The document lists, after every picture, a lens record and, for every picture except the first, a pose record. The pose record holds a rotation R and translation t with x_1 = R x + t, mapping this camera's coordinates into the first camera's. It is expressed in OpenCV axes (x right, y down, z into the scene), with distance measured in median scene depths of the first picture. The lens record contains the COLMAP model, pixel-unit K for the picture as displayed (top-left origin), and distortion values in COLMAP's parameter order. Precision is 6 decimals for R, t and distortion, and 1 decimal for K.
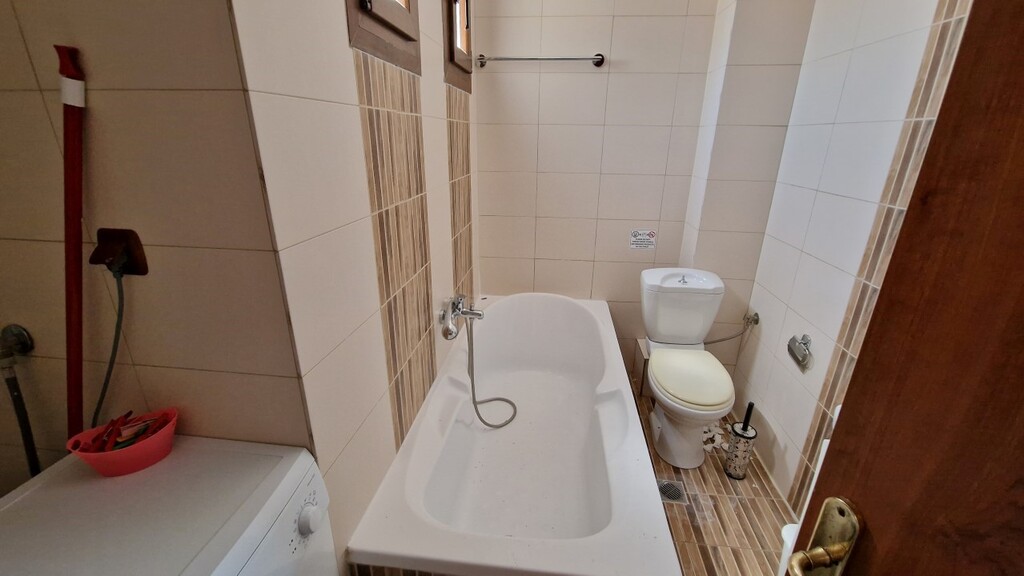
lens RADIAL K [[419.8, 0, 509.9], [0, 419.8, 287.5], [0, 0, 1]] dist [-0.000936, -0.002151]
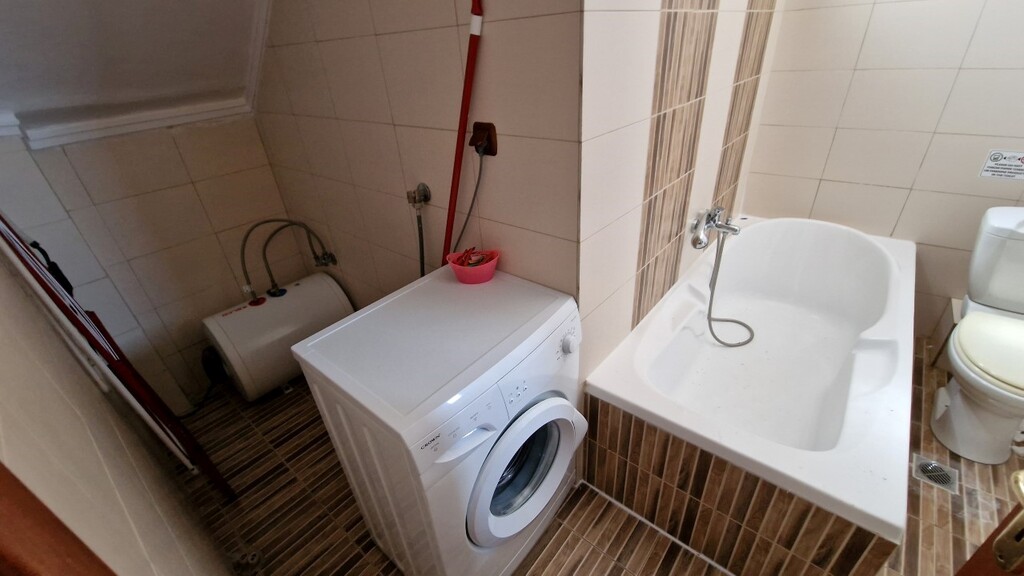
lens RADIAL K [[419.8, 0, 510.1], [0, 419.8, 288.7], [0, 0, 1]] dist [-0.000936, -0.002151]
pose [[0.835776, 0.218390, -0.503770, 0.016391], [-0.114350, 0.966610, 0.229324, 0.045746], [0.537031, -0.134057, 0.832842, -0.161547]]
